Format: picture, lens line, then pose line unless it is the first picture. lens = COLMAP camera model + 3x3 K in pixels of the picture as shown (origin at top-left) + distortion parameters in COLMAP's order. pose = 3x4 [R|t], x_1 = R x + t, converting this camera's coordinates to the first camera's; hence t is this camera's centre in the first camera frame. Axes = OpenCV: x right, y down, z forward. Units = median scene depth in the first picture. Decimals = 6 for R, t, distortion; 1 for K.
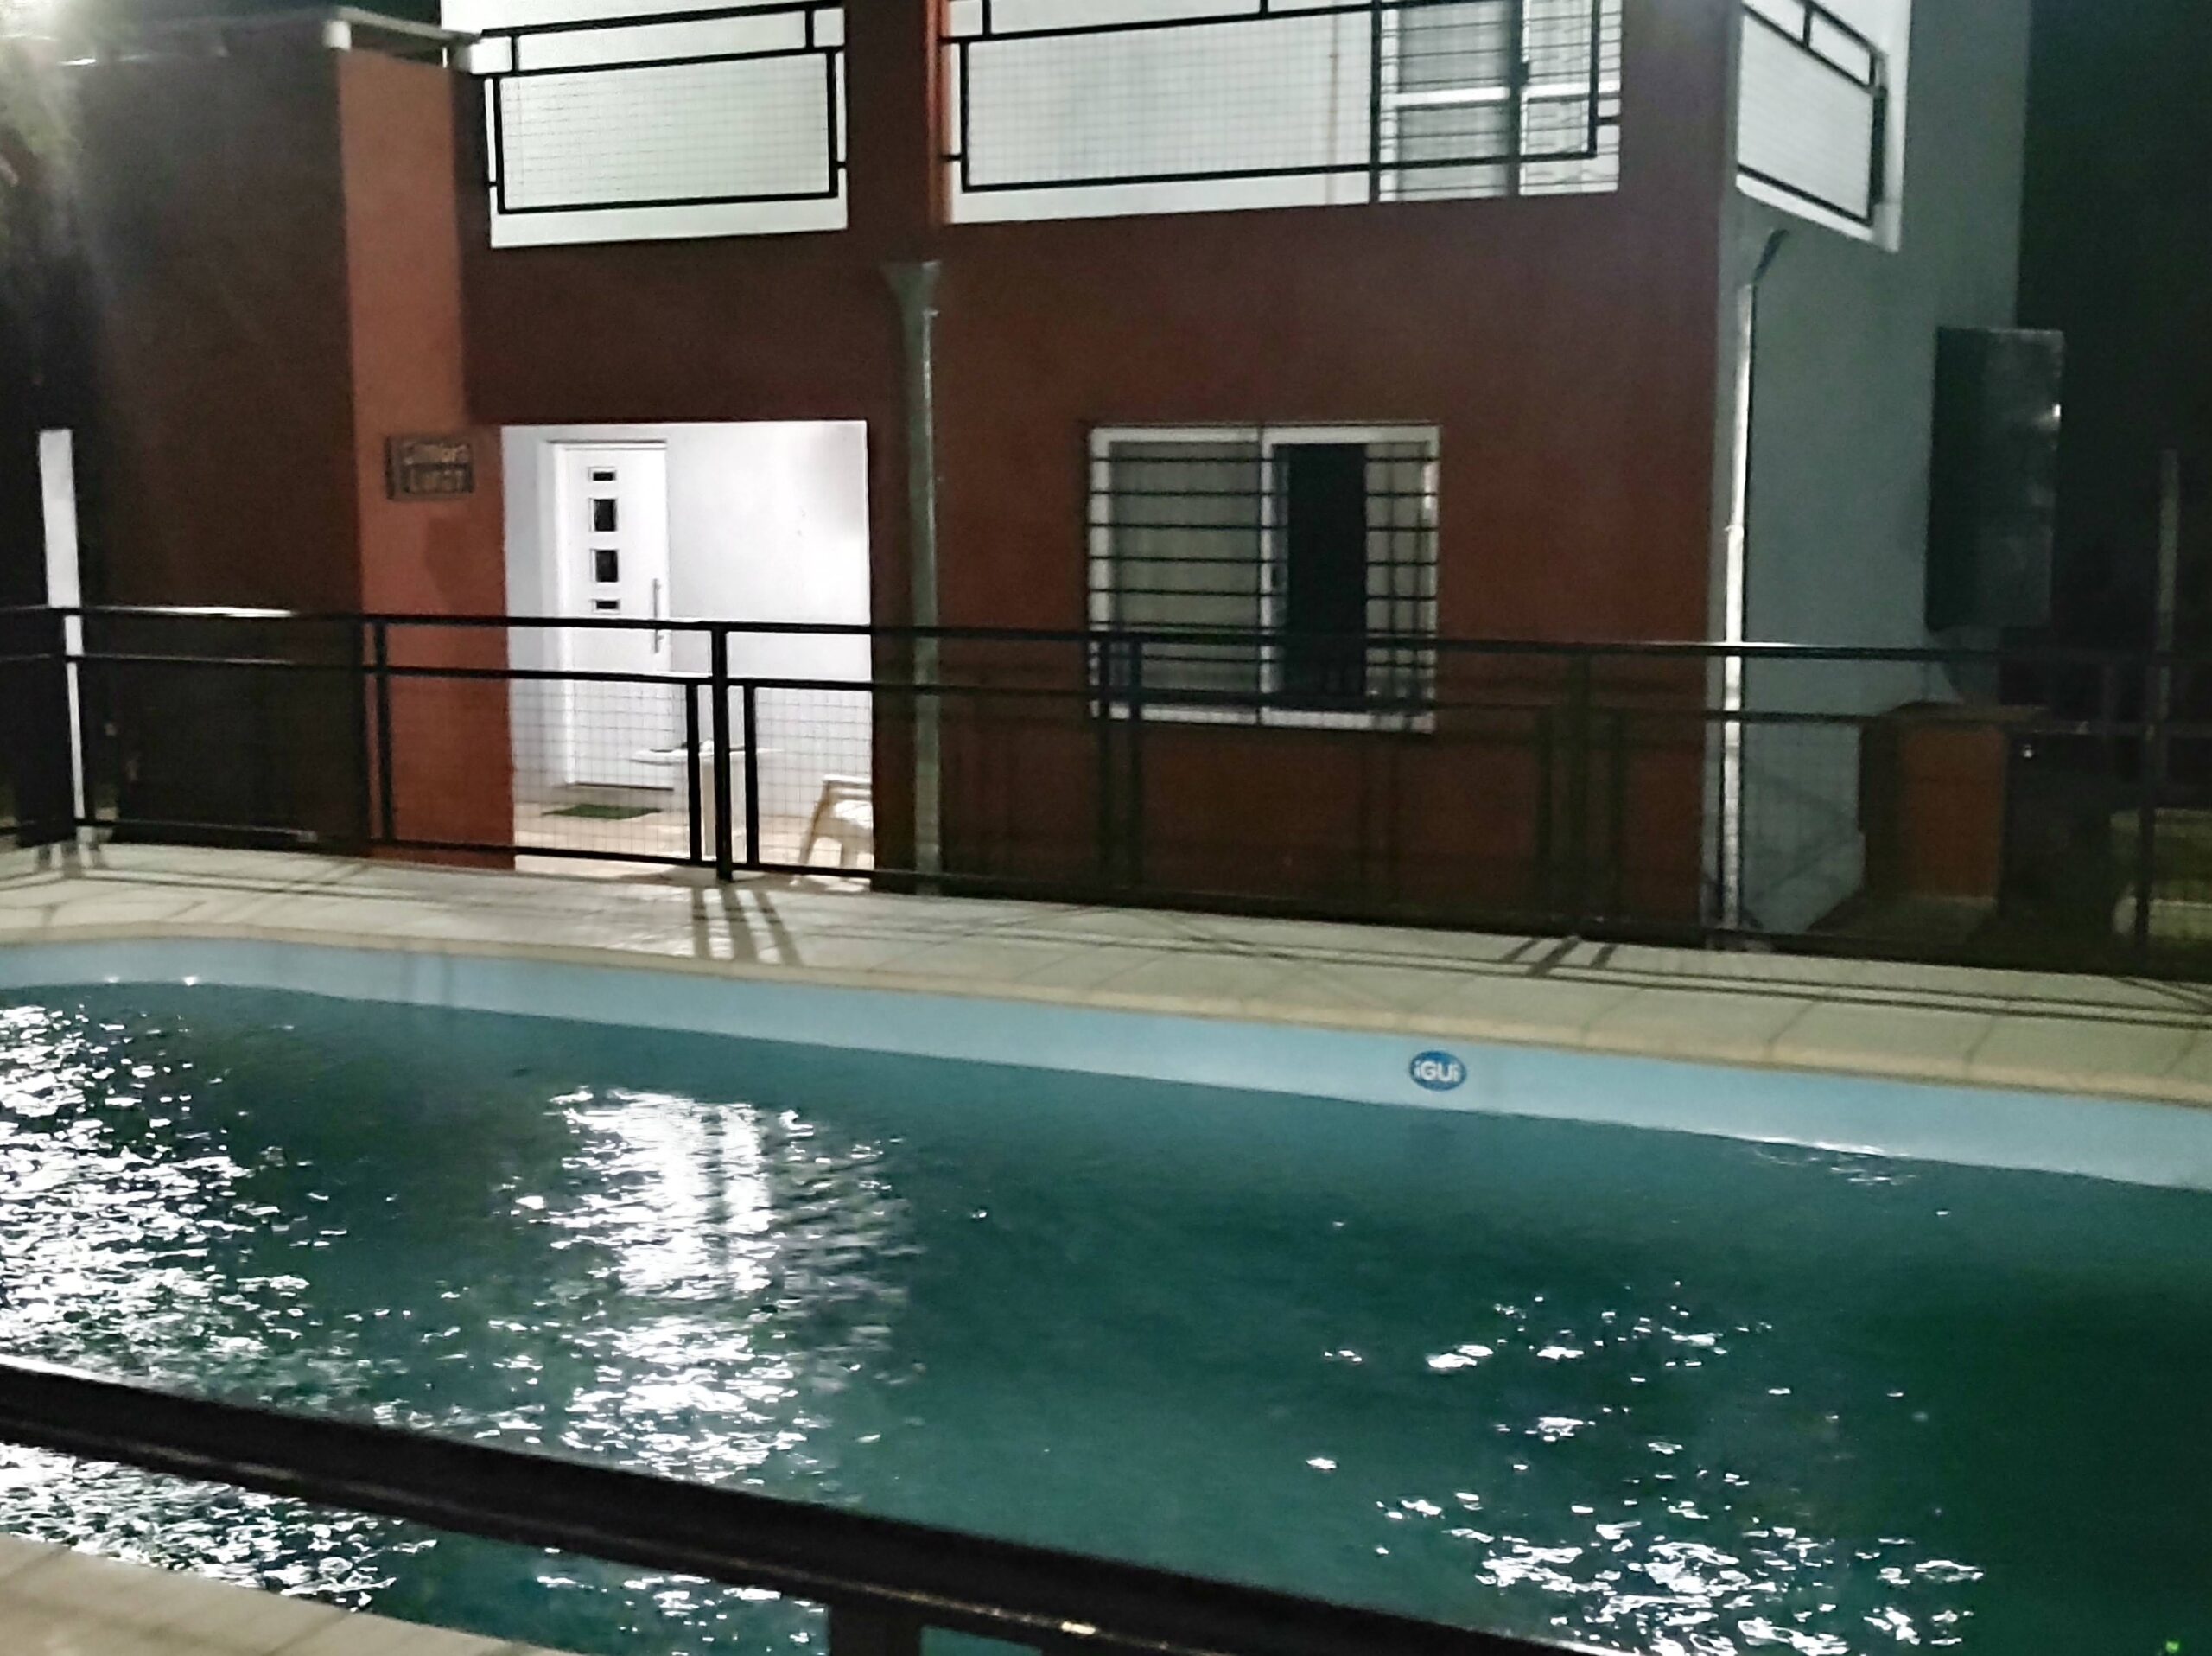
lens RADIAL K [[2675.9, 0, 1108.0], [0, 2675.9, 835.7], [0, 0, 1]] dist [0.056286, 0.000000]
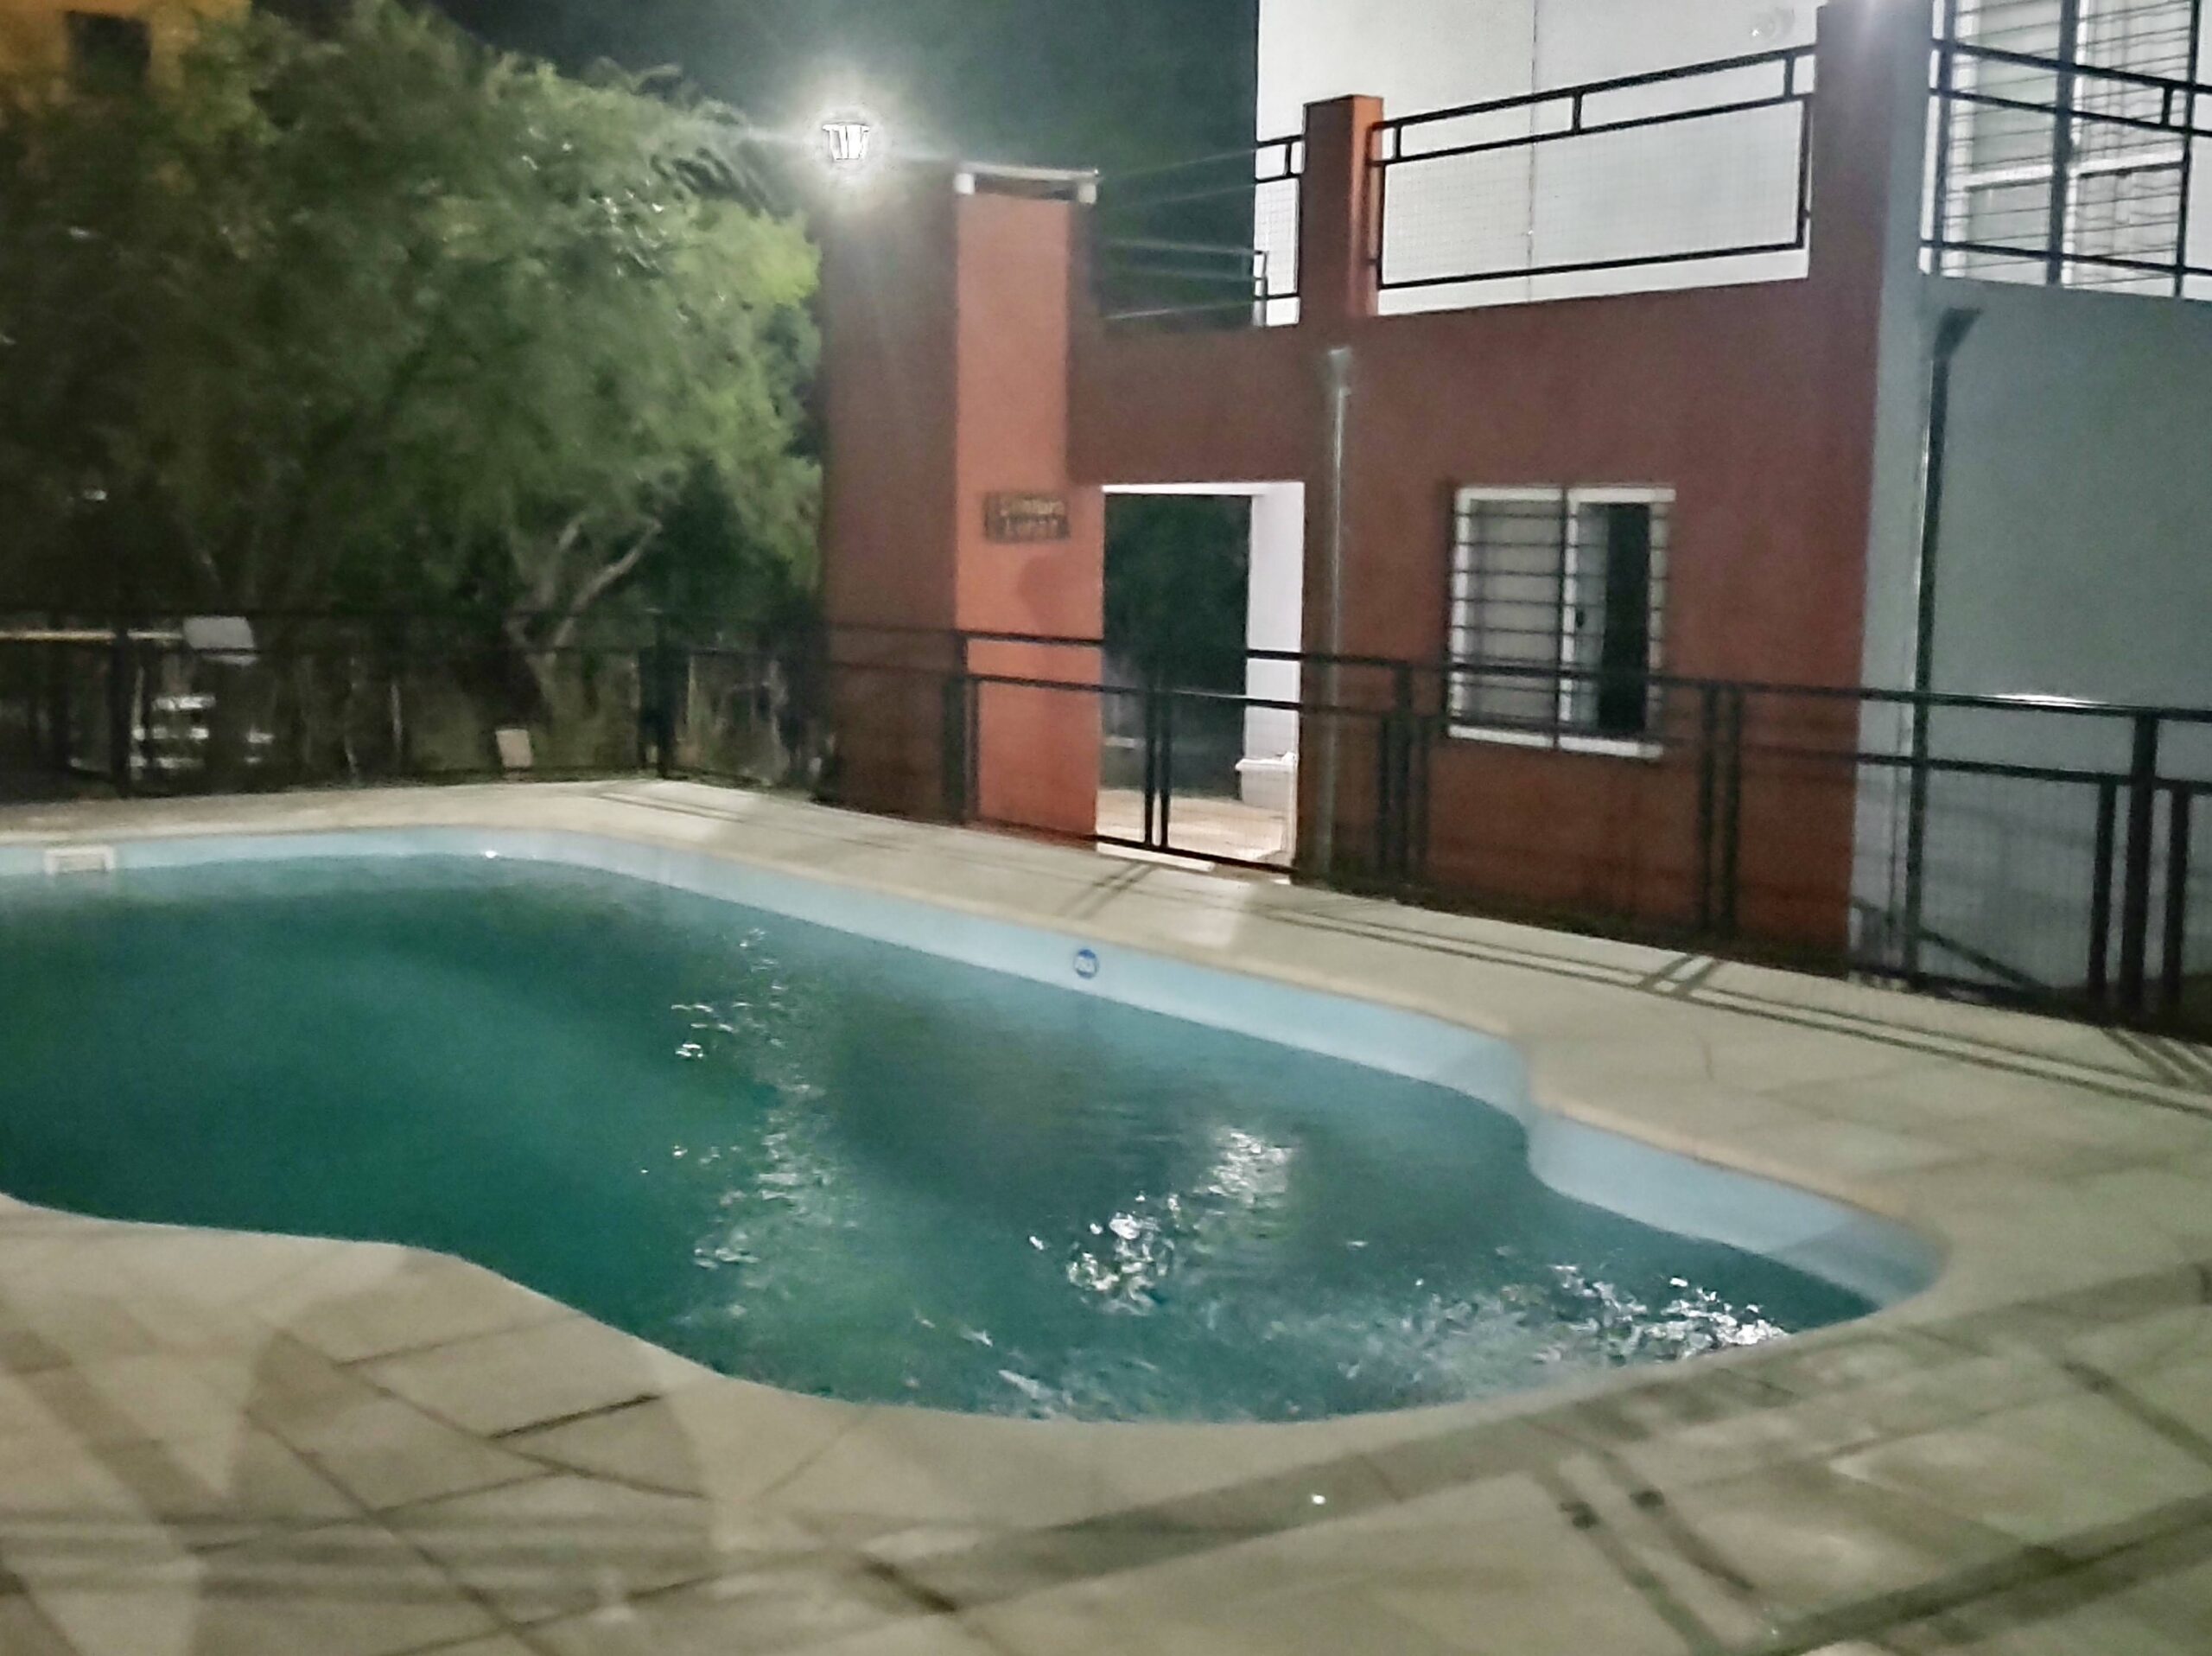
lens RADIAL K [[2675.9, 0, 1102.3], [0, 2675.9, 820.3], [0, 0, 1]] dist [0.056286, 0.000000]
pose [[0.877985, 0.066613, -0.474031, 0.410759], [-0.081897, 0.996573, -0.011644, 0.017321], [0.471631, 0.049045, 0.880431, -0.088165]]
